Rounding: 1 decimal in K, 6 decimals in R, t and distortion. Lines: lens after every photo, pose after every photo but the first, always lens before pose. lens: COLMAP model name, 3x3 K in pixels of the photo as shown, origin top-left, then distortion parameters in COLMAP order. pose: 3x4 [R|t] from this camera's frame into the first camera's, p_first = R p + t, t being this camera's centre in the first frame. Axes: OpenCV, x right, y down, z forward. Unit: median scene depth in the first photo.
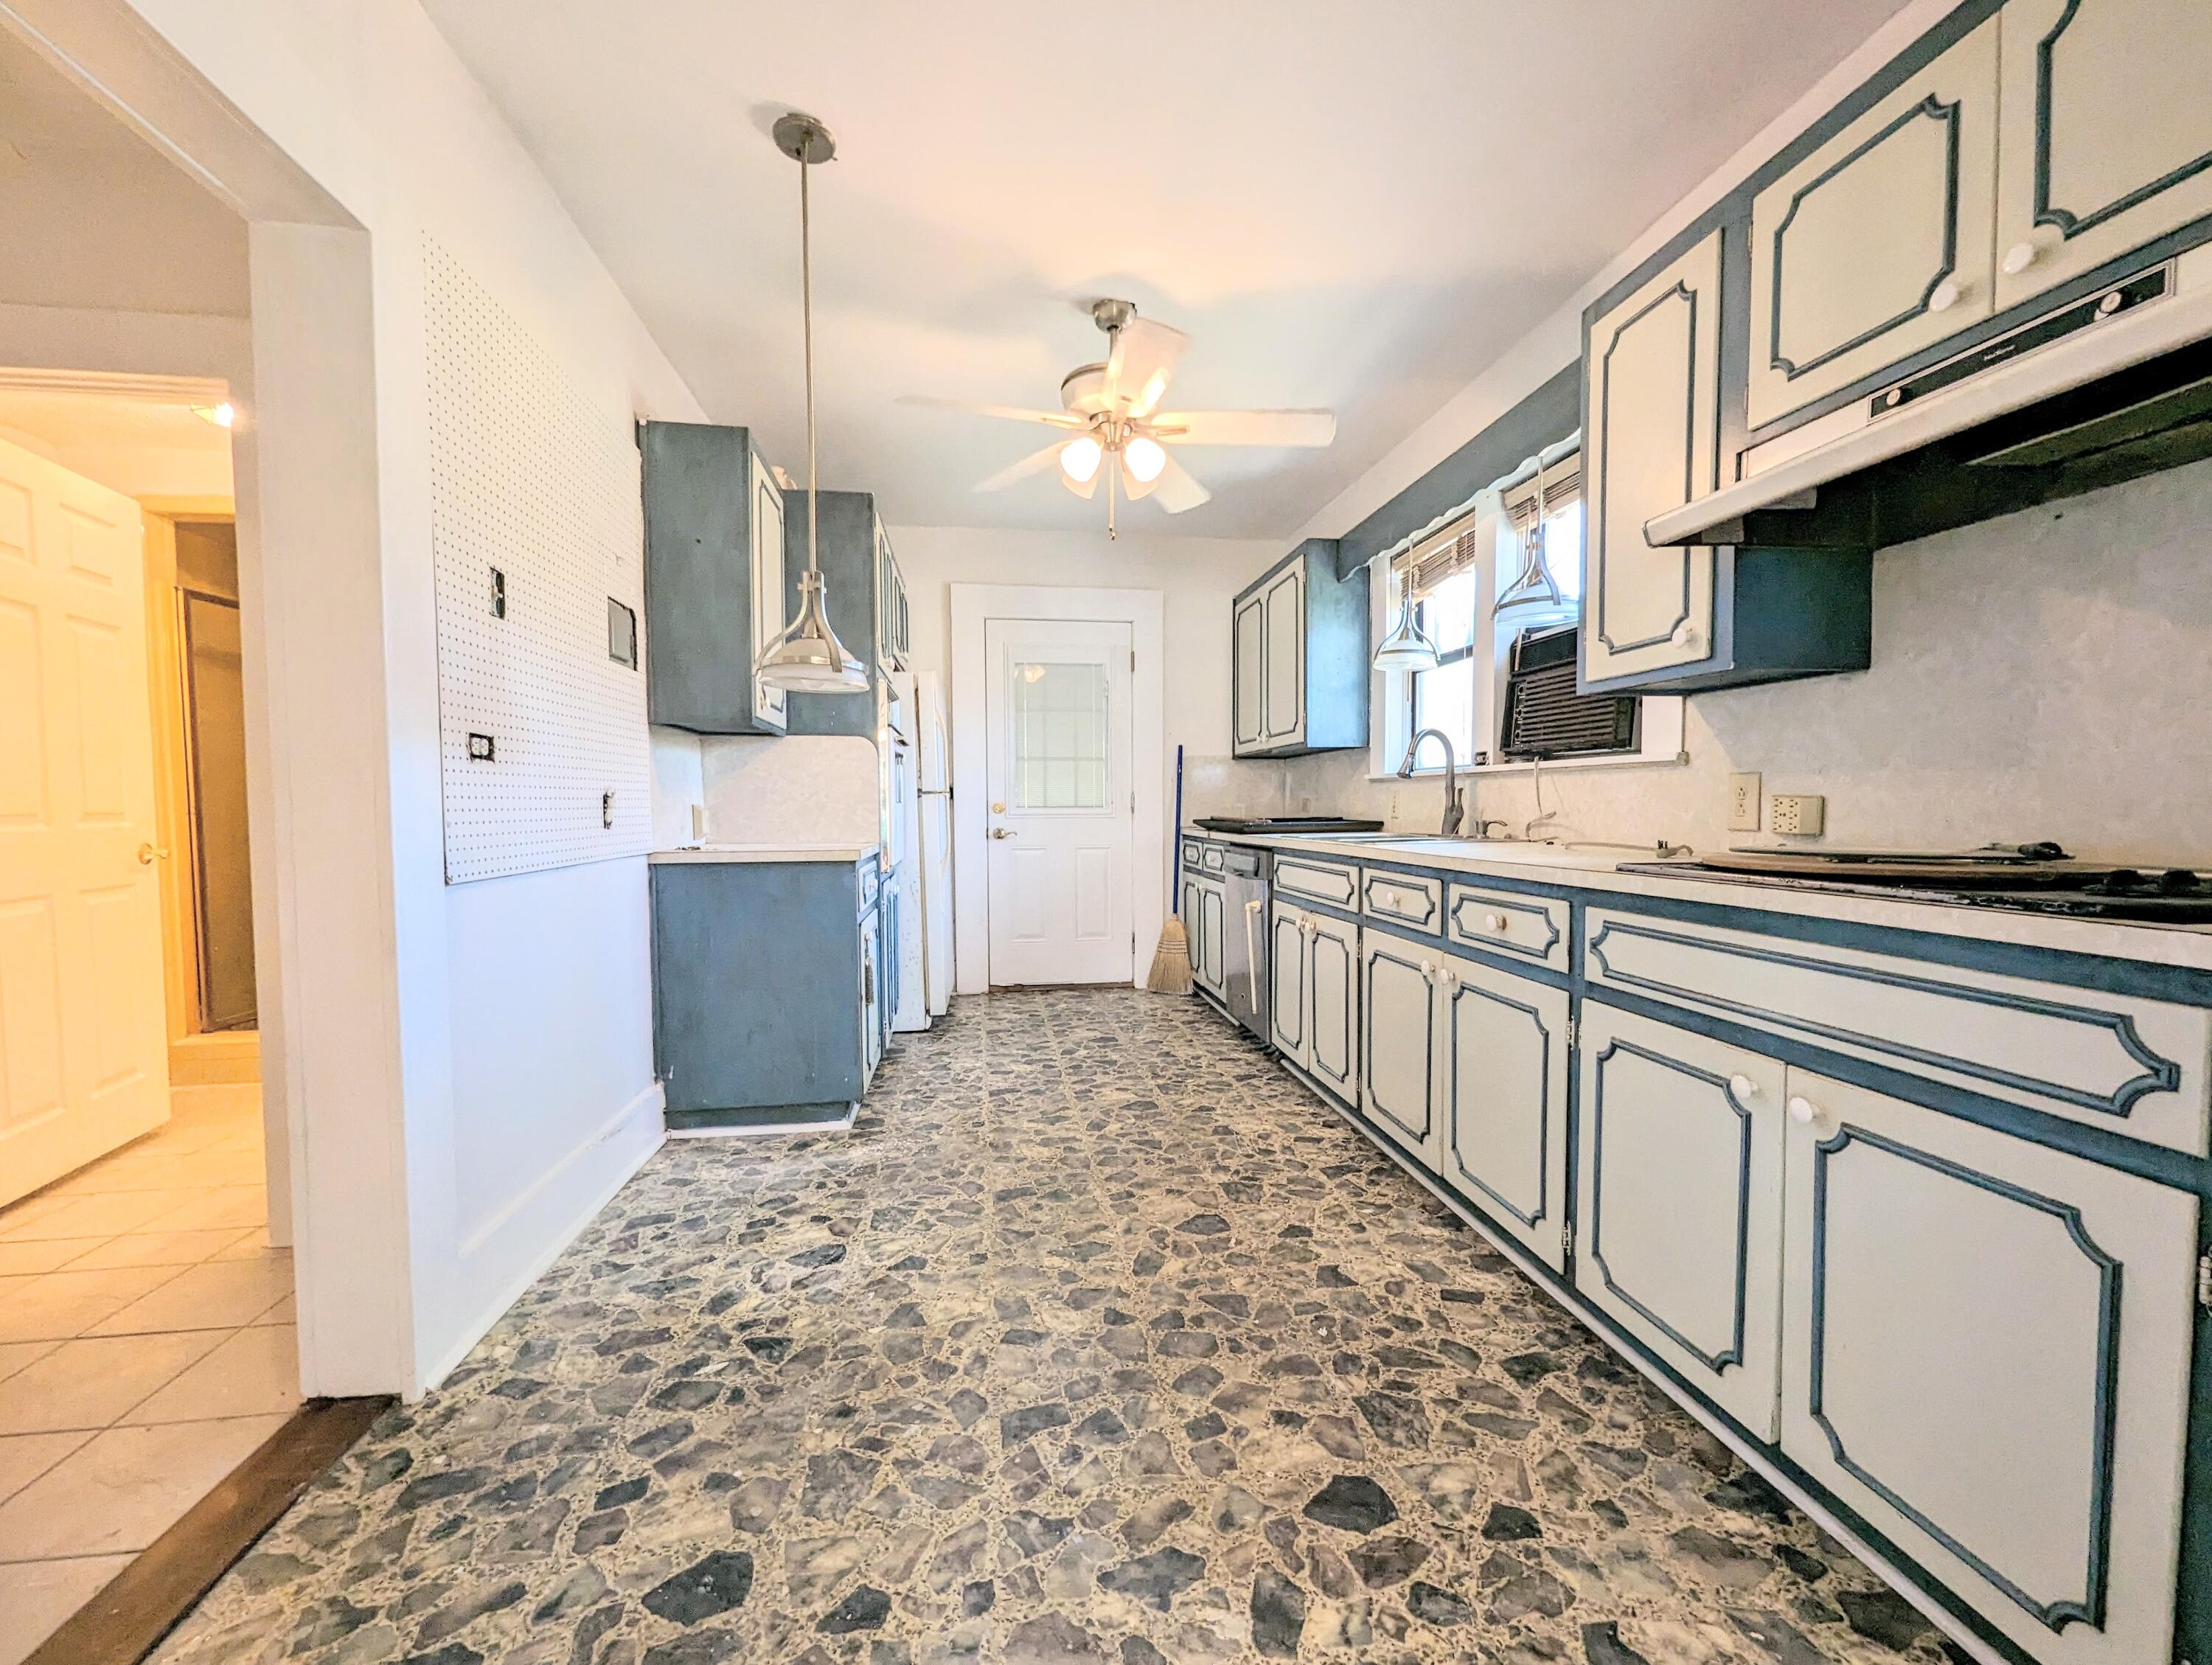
lens RADIAL K [[926.2, 0, 1112.8], [0, 926.2, 846.6], [0, 0, 1]] dist [-0.001233, 0.001116]
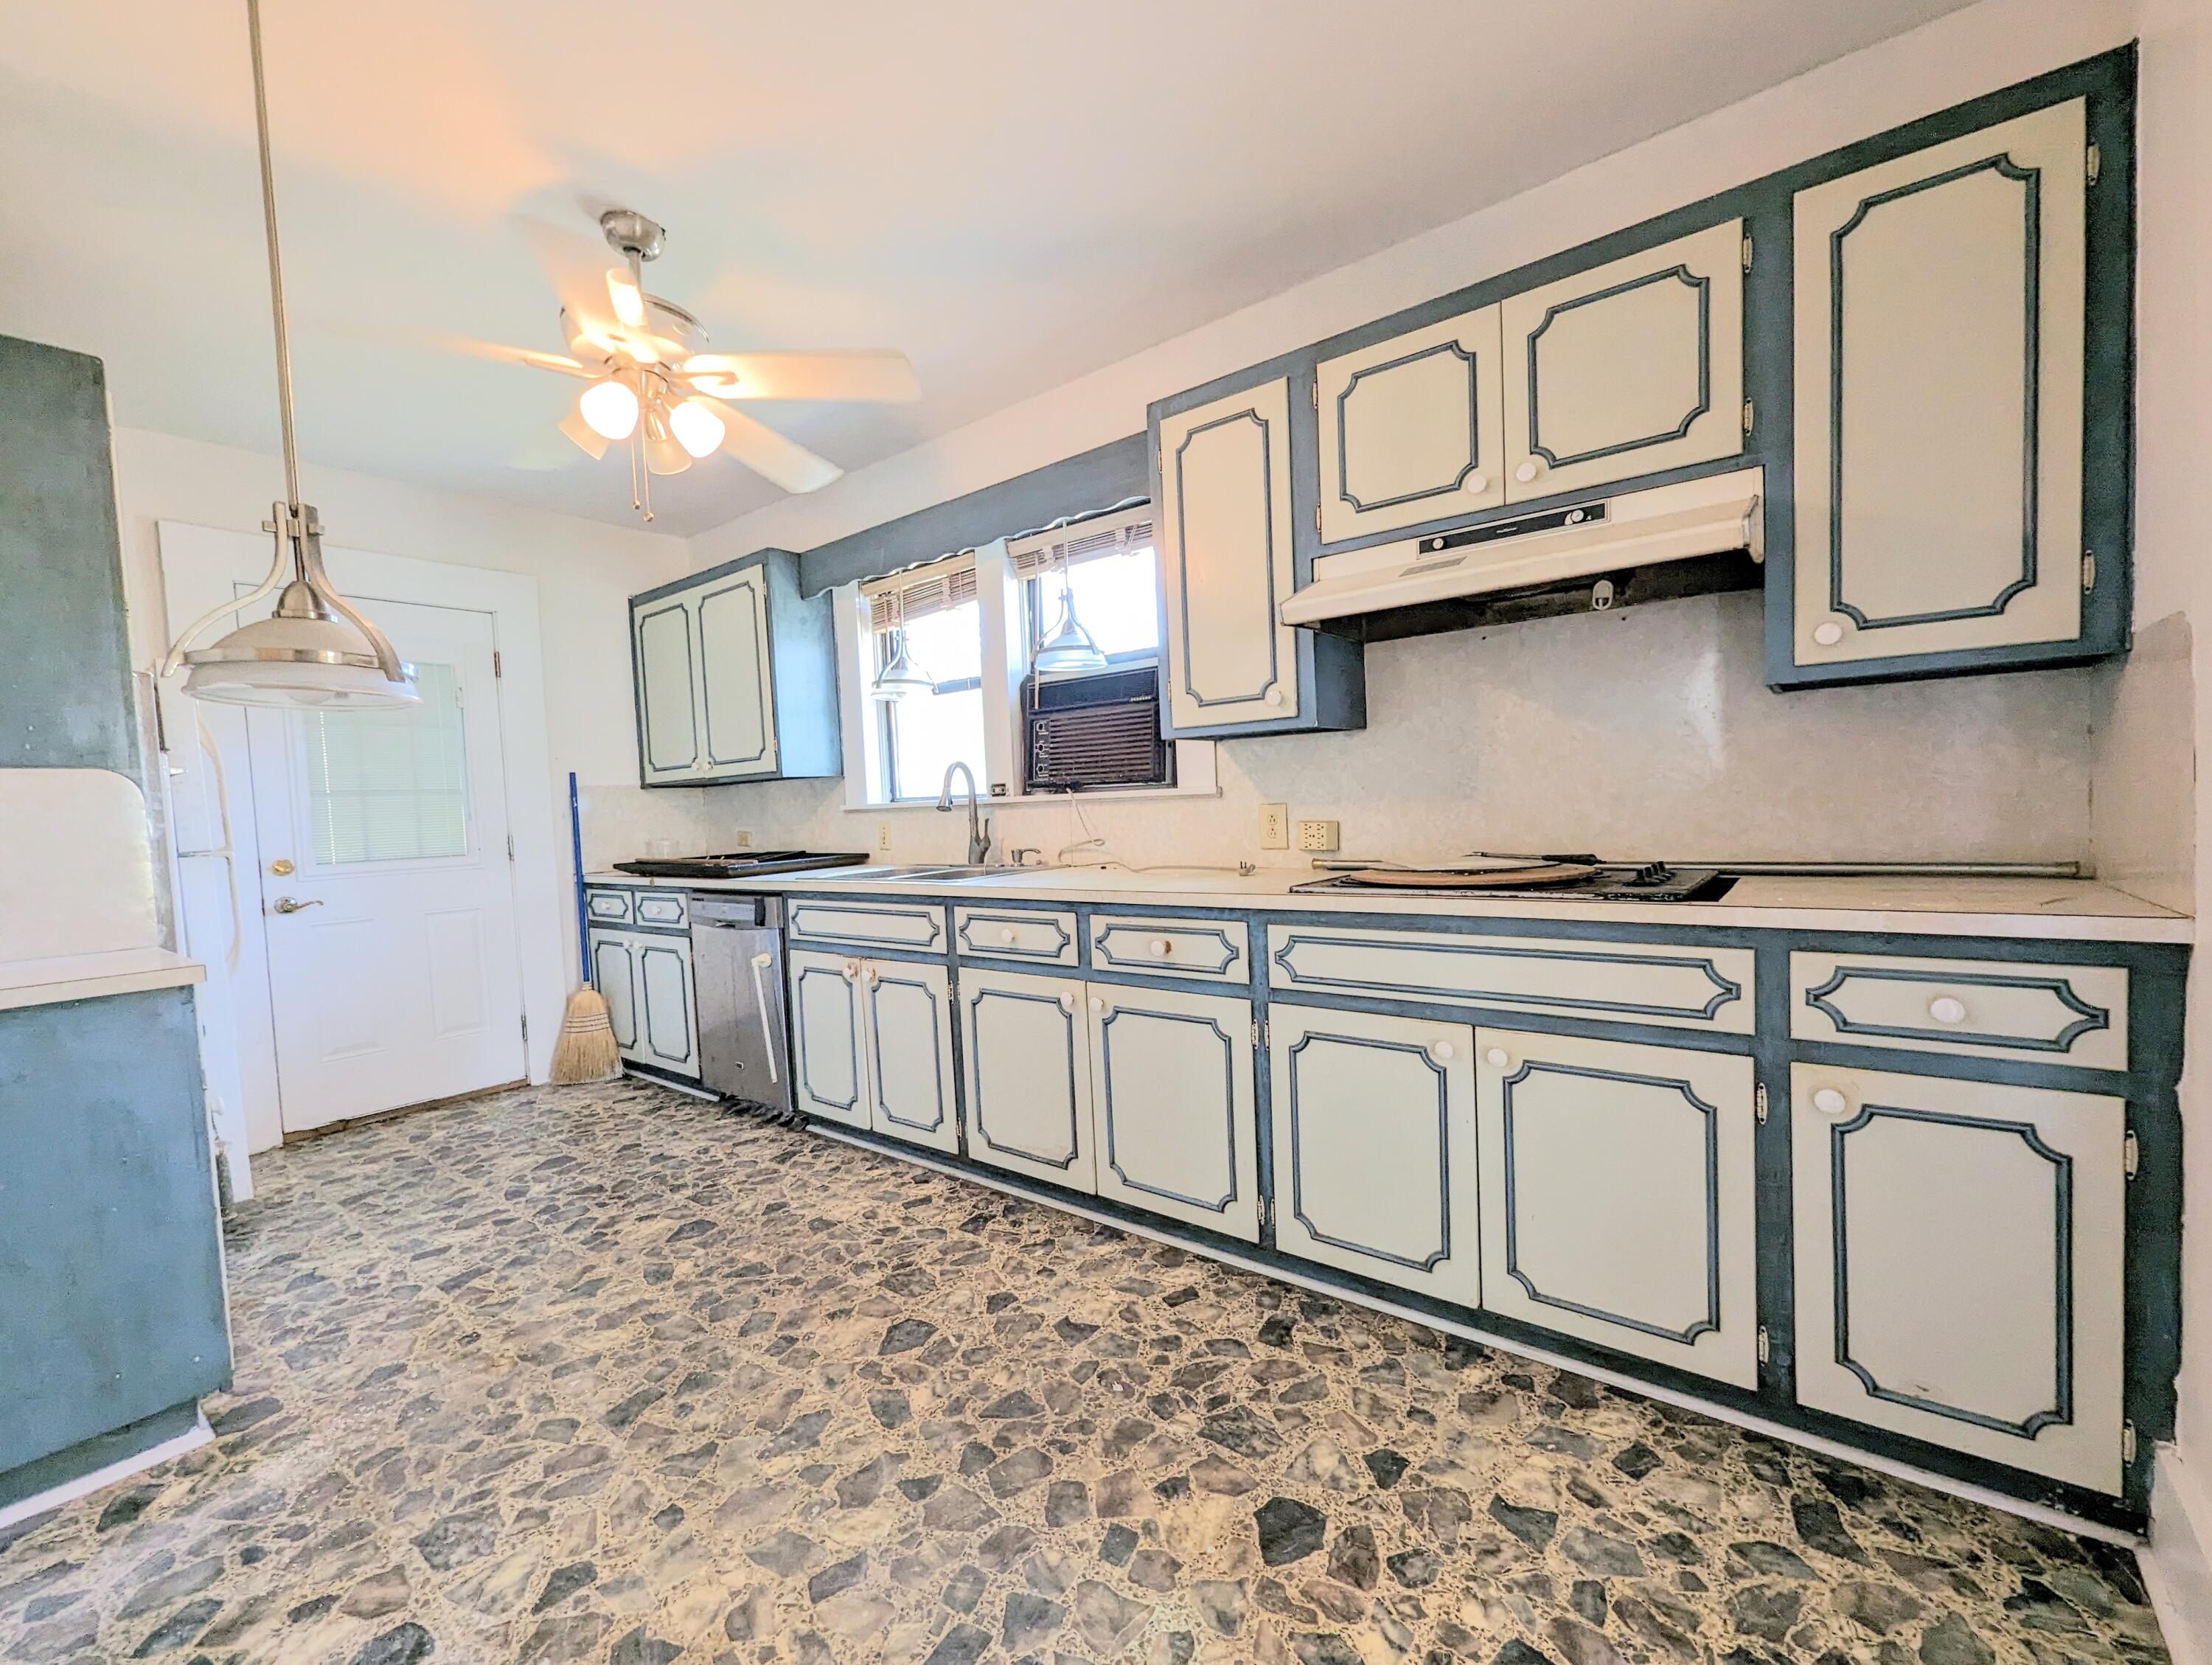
lens RADIAL K [[923.8, 0, 1118.4], [0, 923.8, 850.3], [0, 0, 1]] dist [-0.004108, 0.001539]
pose [[0.718356, -0.063032, 0.692814, -0.358078], [0.072003, 0.997275, 0.016074, -0.051706], [-0.691939, 0.038337, 0.720937, 0.234804]]
